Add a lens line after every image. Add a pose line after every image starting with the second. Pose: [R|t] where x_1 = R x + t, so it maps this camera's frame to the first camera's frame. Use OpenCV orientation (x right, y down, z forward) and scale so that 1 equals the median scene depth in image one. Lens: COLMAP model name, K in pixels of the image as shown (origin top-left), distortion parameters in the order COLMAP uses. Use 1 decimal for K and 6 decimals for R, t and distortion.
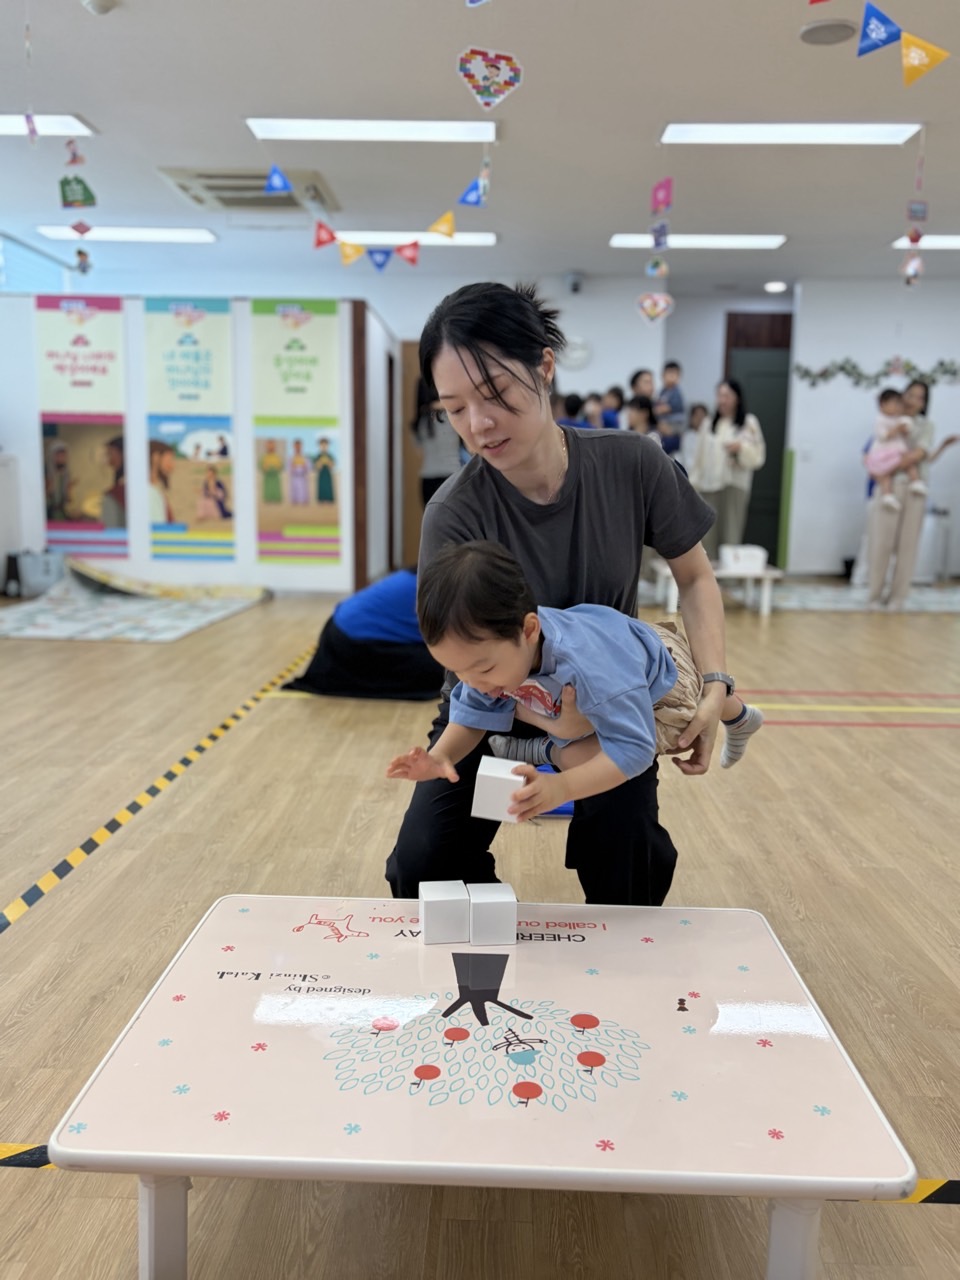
lens RADIAL K [[1018.2, 0, 474.8], [0, 1018.2, 637.4], [0, 0, 1]] dist [0.003342, -0.005713]
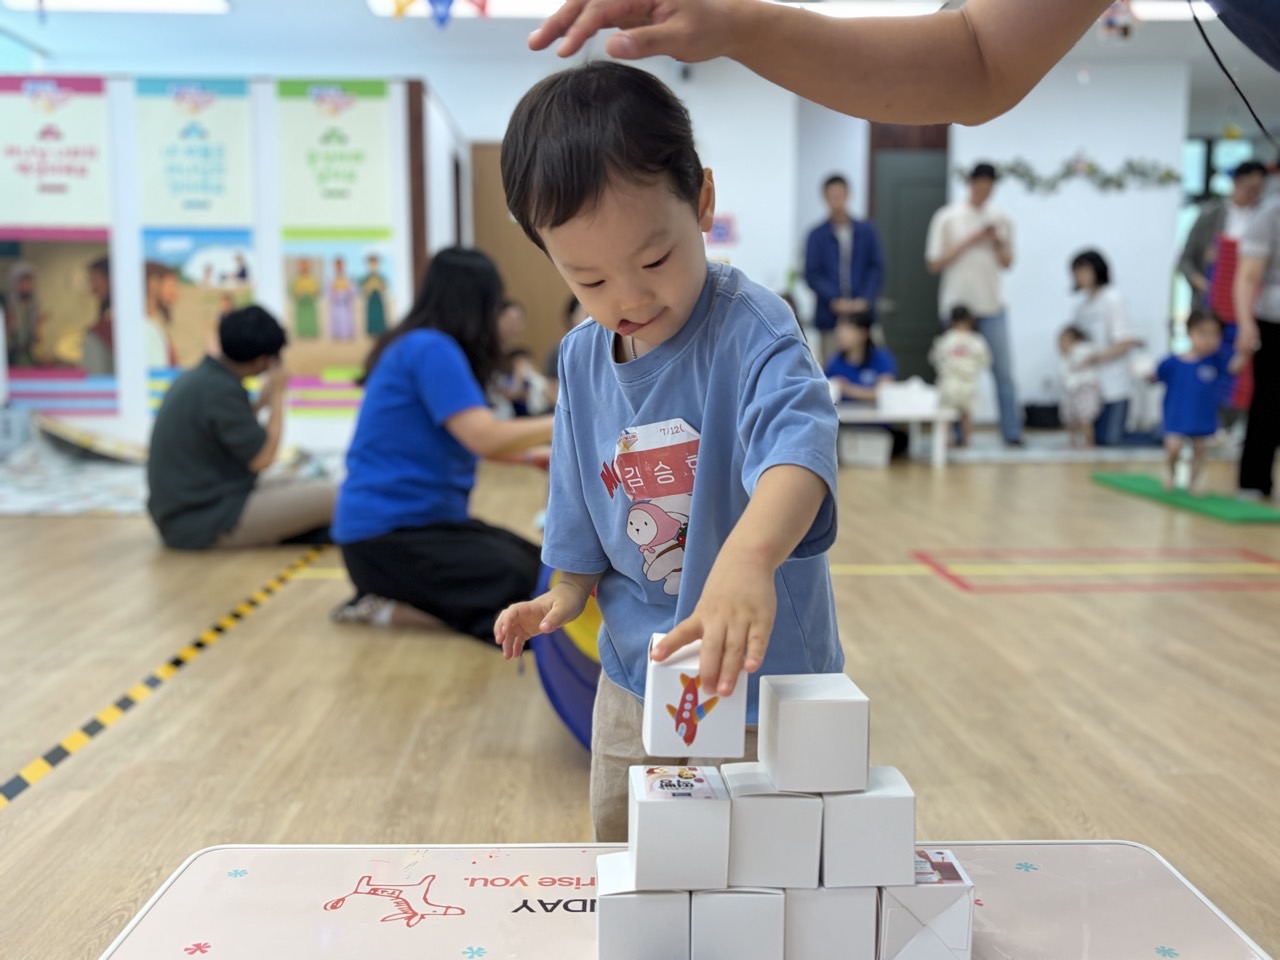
lens RADIAL K [[1216.1, 0, 637.3], [0, 1216.1, 484.9], [0, 0, 1]] dist [-0.051727, 0.136621]
pose [[0.997733, -0.022379, 0.063469, -0.018712], [0.024670, 0.999064, -0.035538, 0.035766], [-0.062614, 0.037024, 0.997351, 0.141111]]
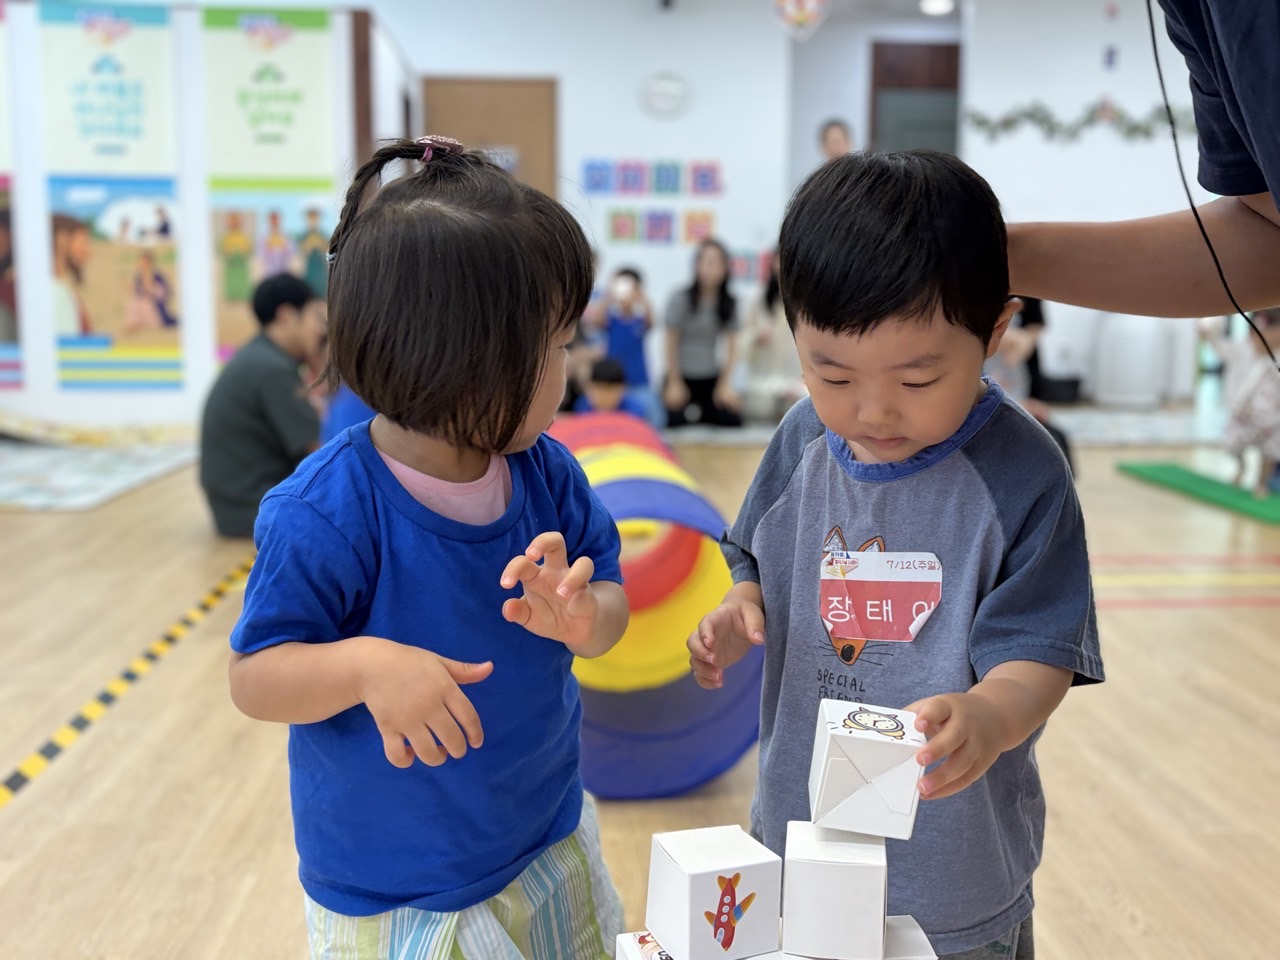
lens RADIAL K [[1372.0, 0, 647.0], [0, 1372.0, 481.3], [0, 0, 1]] dist [-0.097784, 0.243145]
pose [[0.995356, -0.022399, 0.093619, -0.027881], [0.023357, 0.999685, -0.009141, 0.004523], [-0.093384, 0.011286, 0.995566, 0.131969]]
